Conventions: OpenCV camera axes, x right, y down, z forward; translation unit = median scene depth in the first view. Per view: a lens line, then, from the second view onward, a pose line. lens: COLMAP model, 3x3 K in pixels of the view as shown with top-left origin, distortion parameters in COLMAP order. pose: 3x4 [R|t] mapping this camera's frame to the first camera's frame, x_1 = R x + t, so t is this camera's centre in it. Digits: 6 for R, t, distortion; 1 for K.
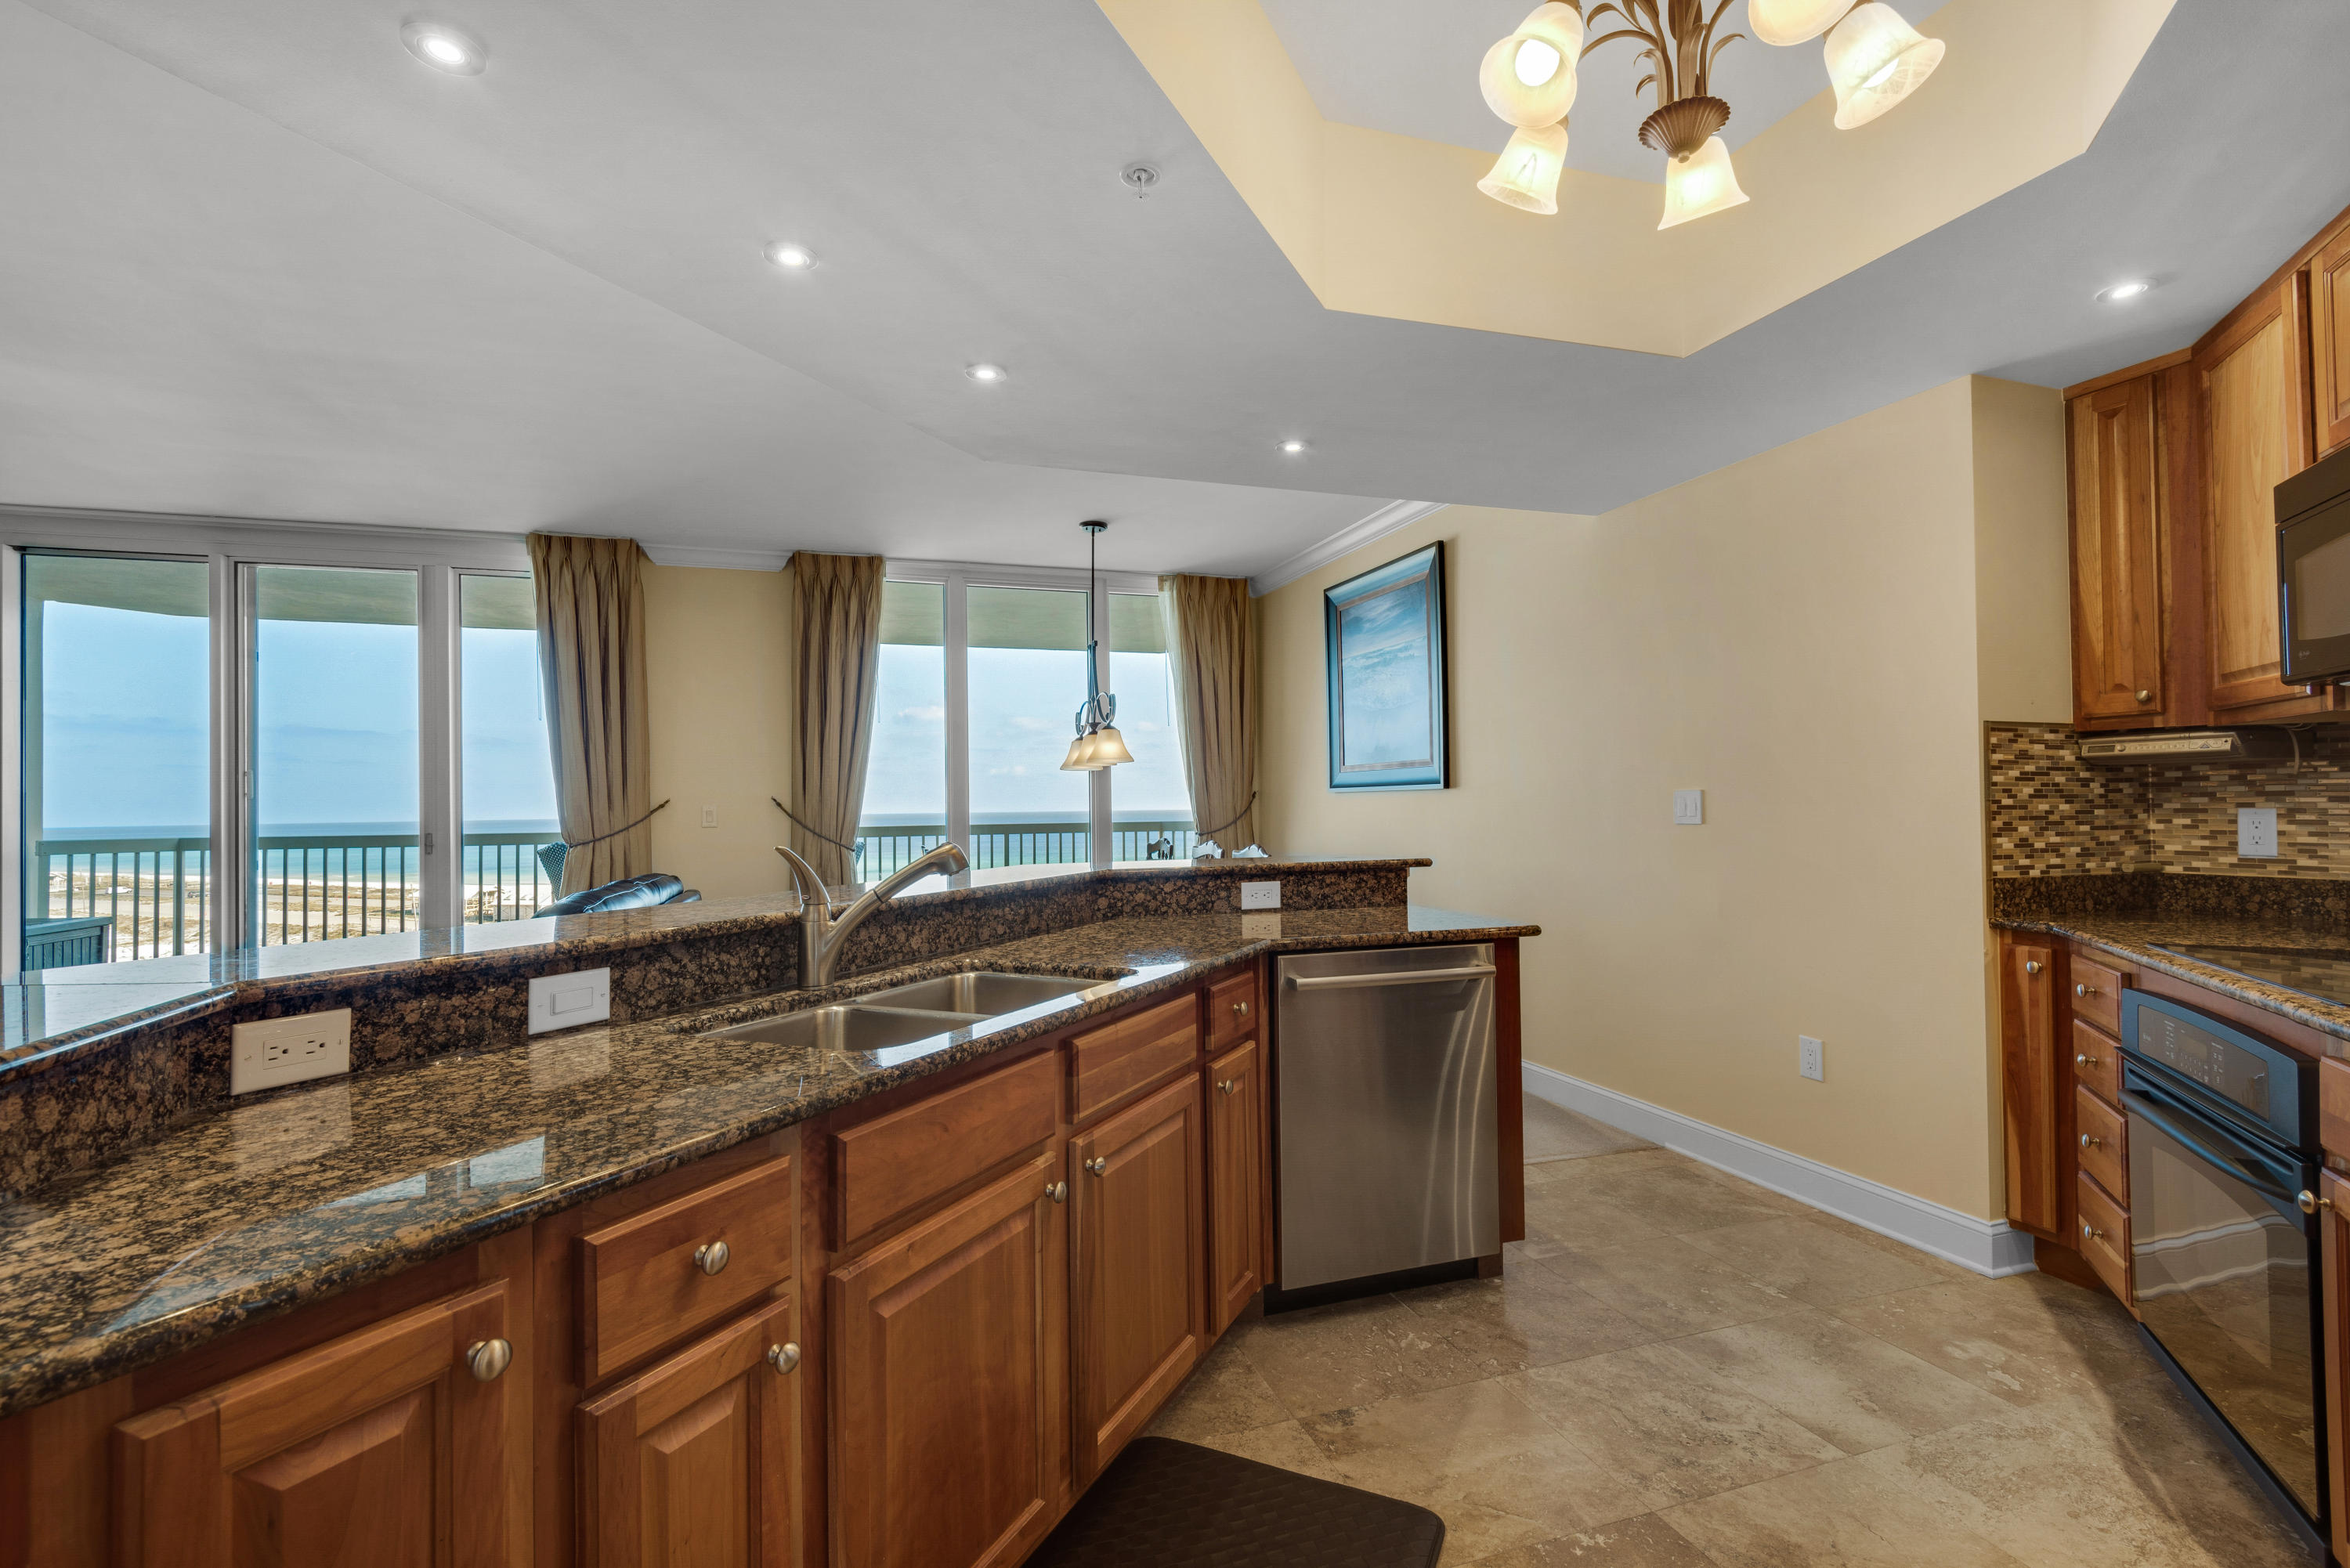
lens RADIAL K [[1069.9, 0, 1175.0], [0, 1069.9, 784.0], [0, 0, 1]] dist [0.002663, -0.000262]
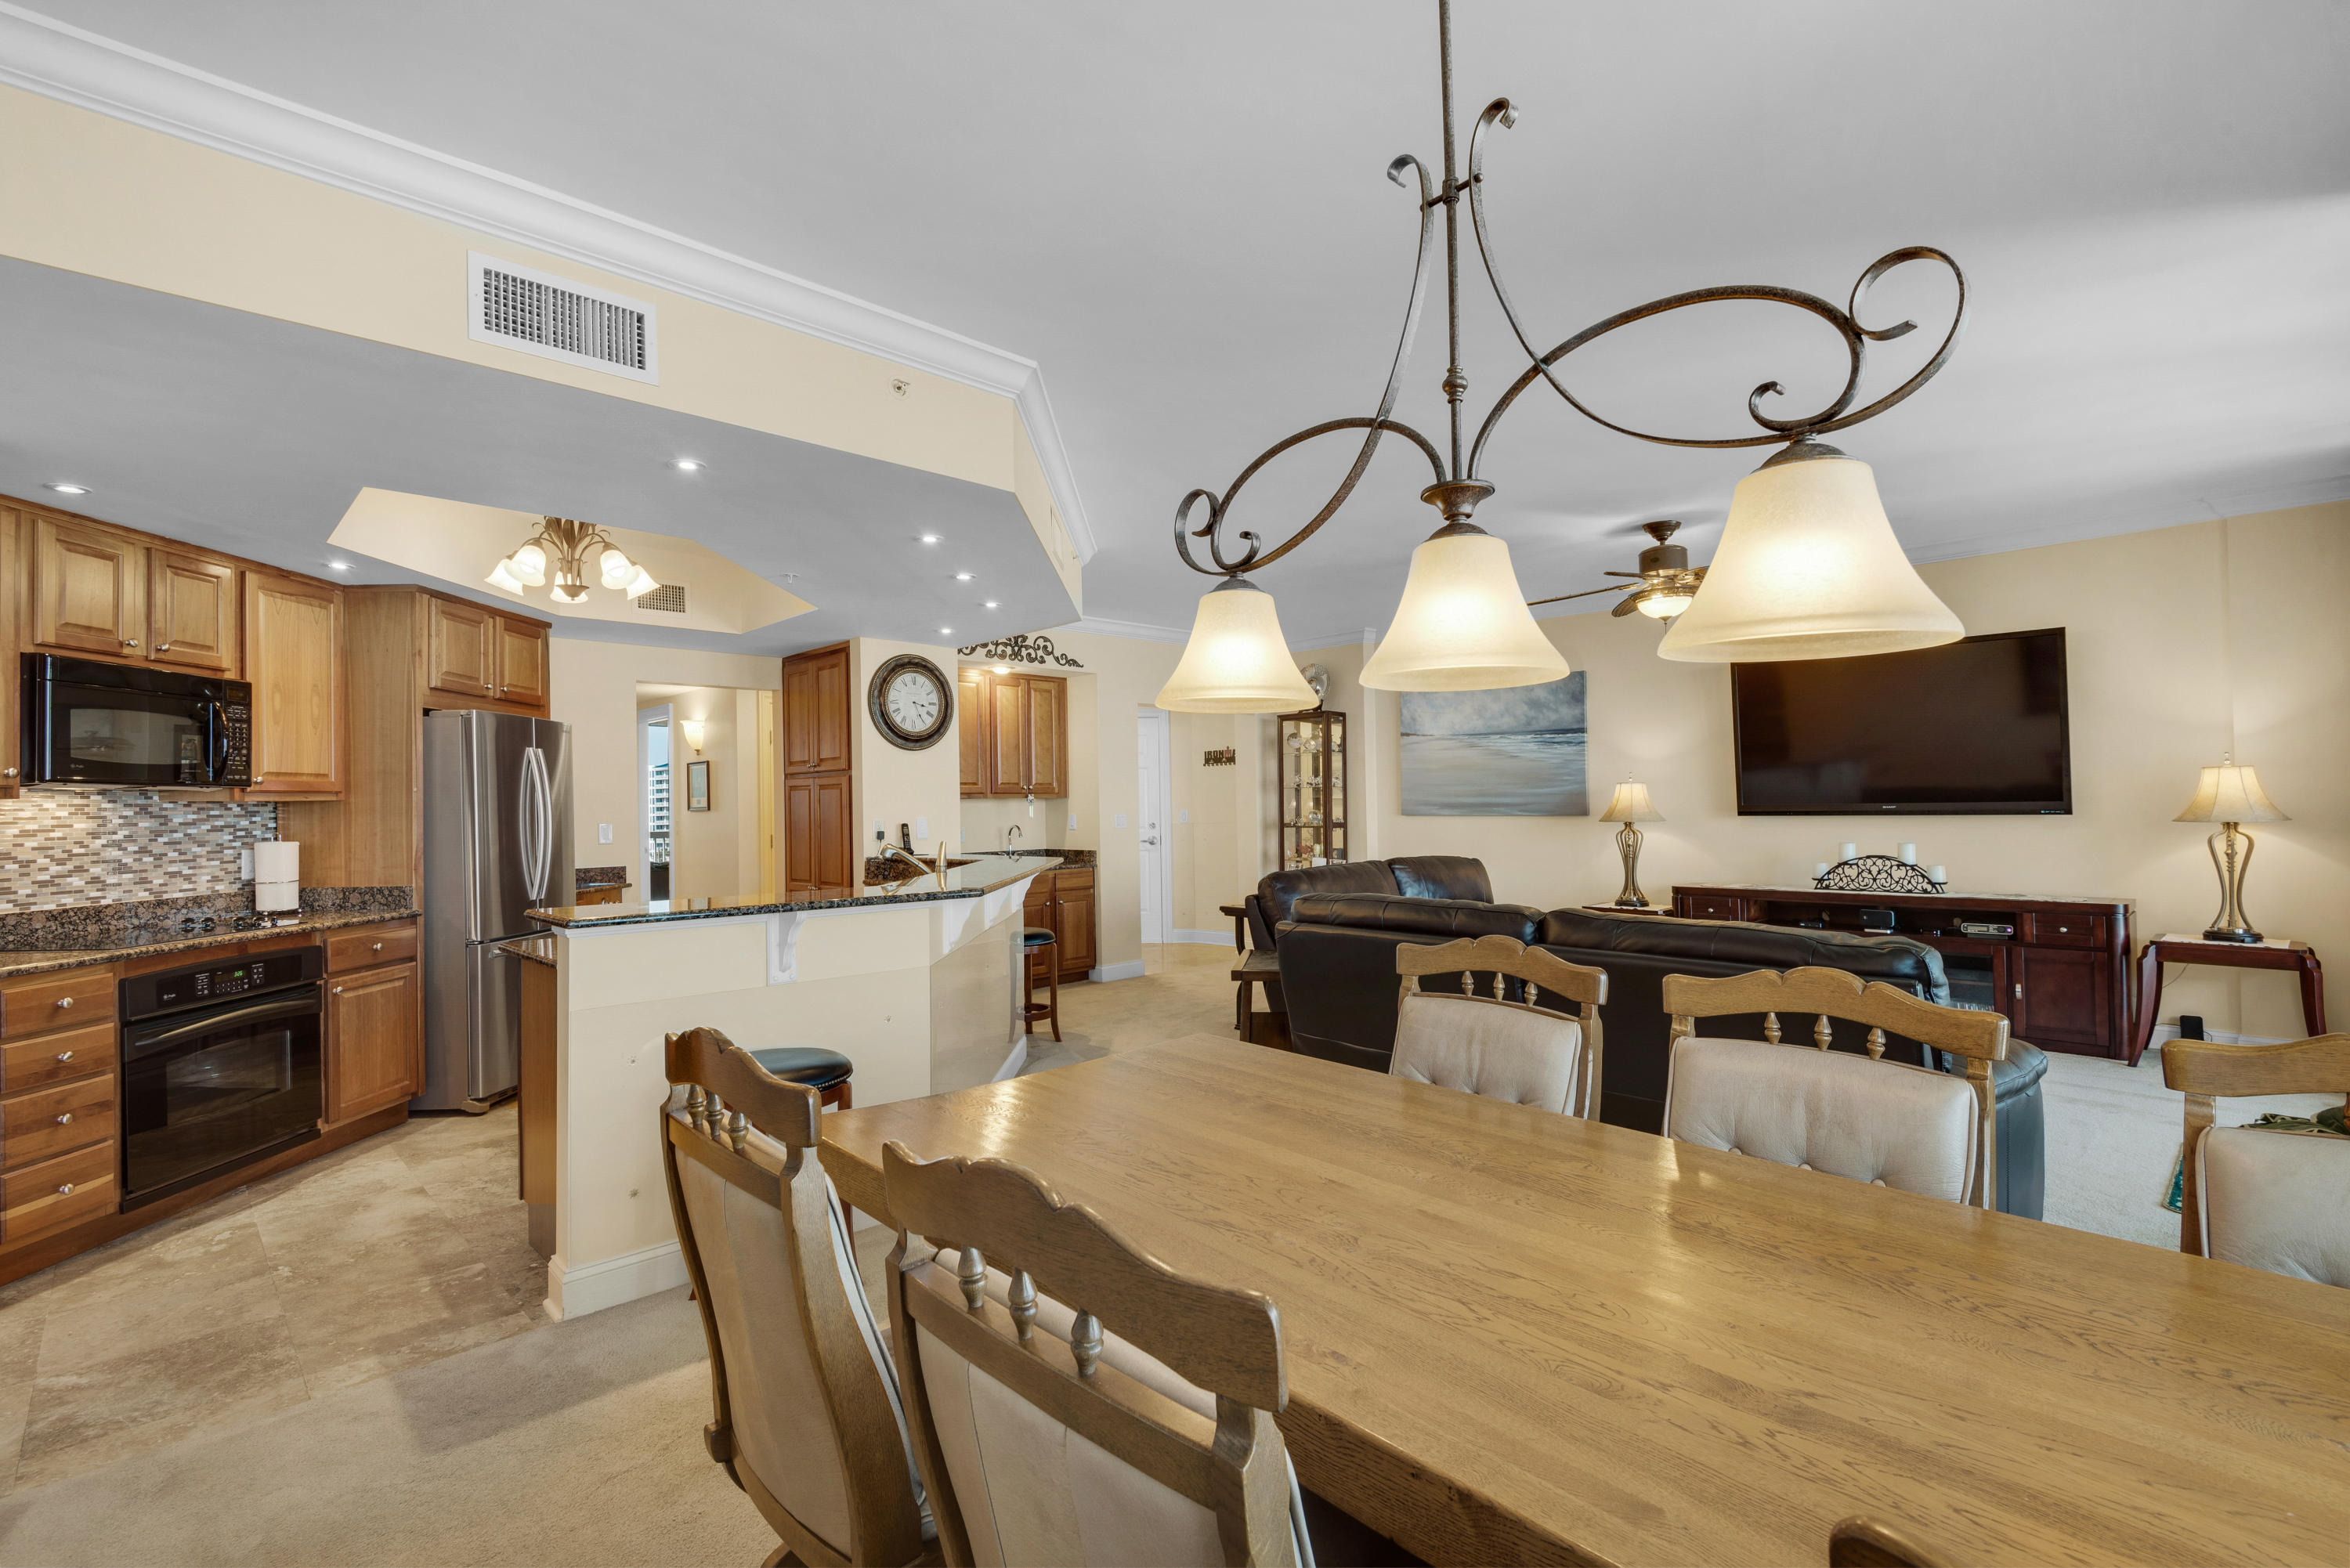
lens RADIAL K [[1050.6, 0, 1139.5], [0, 1050.6, 795.6], [0, 0, 1]] dist [-0.002522, -0.003027]
pose [[-0.914974, 0.022950, -0.402861, 0.069709], [0.035654, 0.999075, -0.024061, 0.007967], [0.401935, -0.036379, -0.914945, 1.138766]]
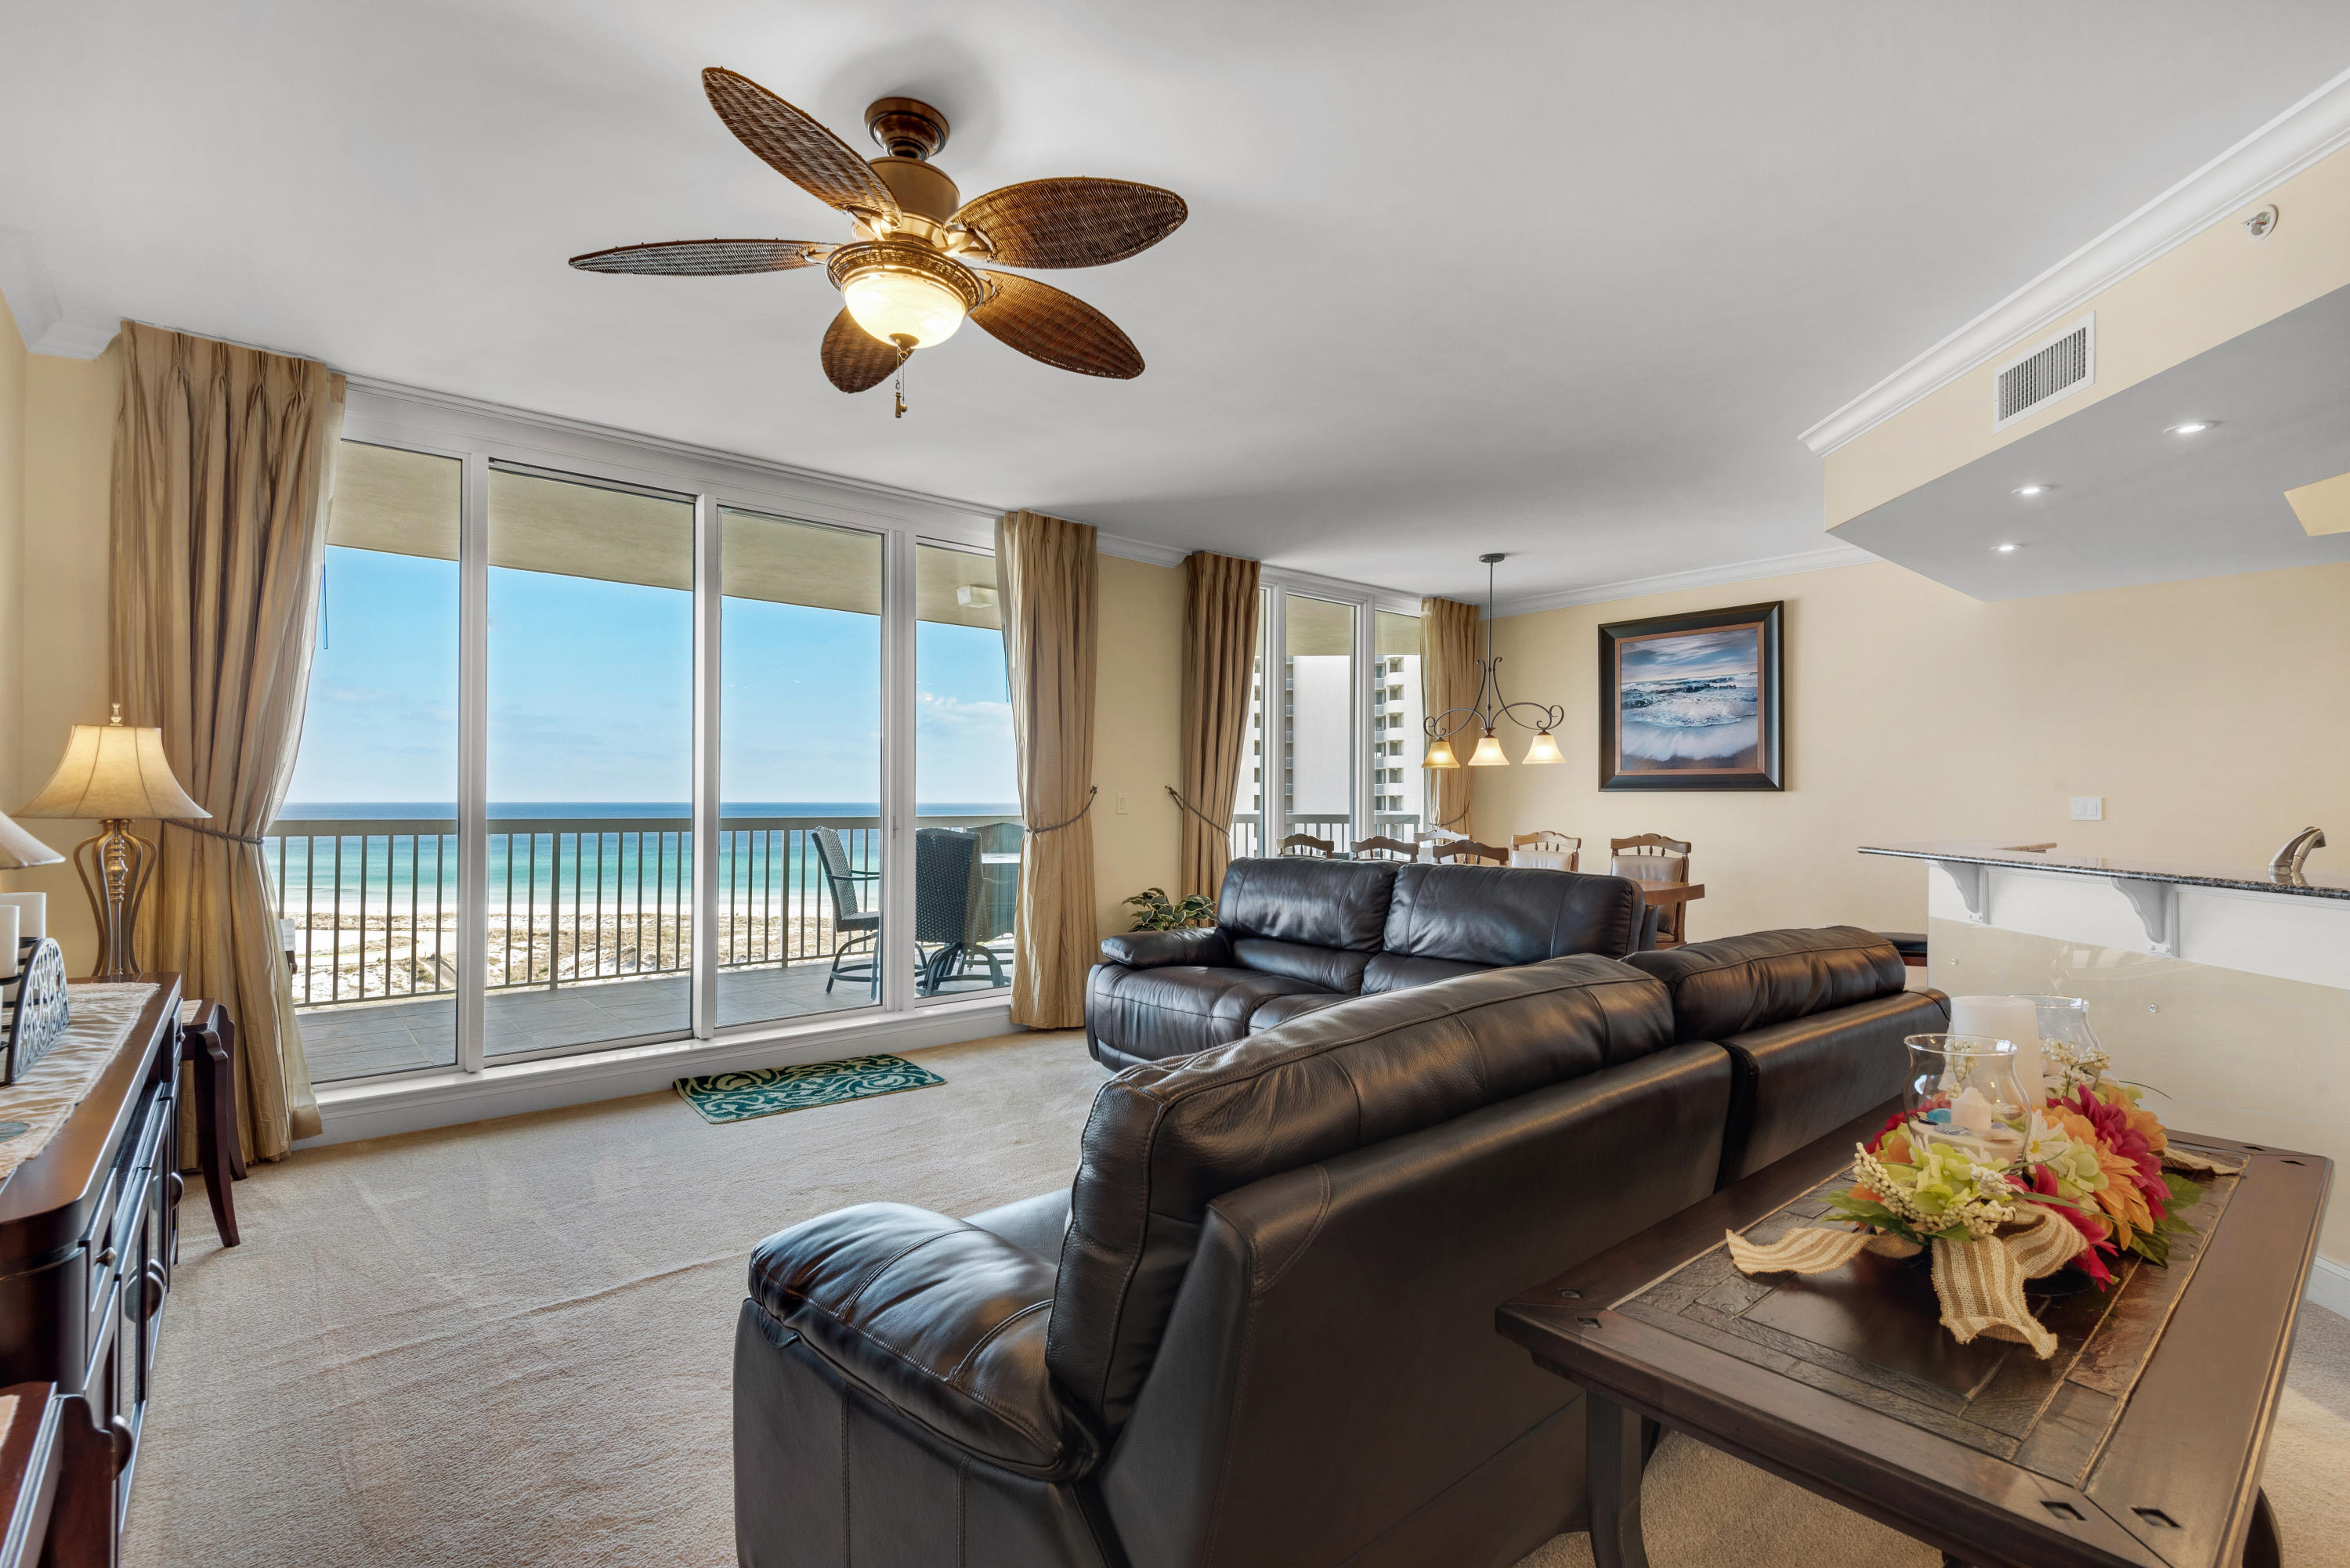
lens RADIAL K [[1059.0, 0, 1175.0], [0, 1059.0, 784.0], [0, 0, 1]] dist [0.008876, -0.001286]
pose [[0.934881, 0.022825, 0.354226, -0.791844], [-0.024768, 0.999693, 0.000952, 0.010931], [-0.354095, -0.009664, 0.935159, 0.043596]]
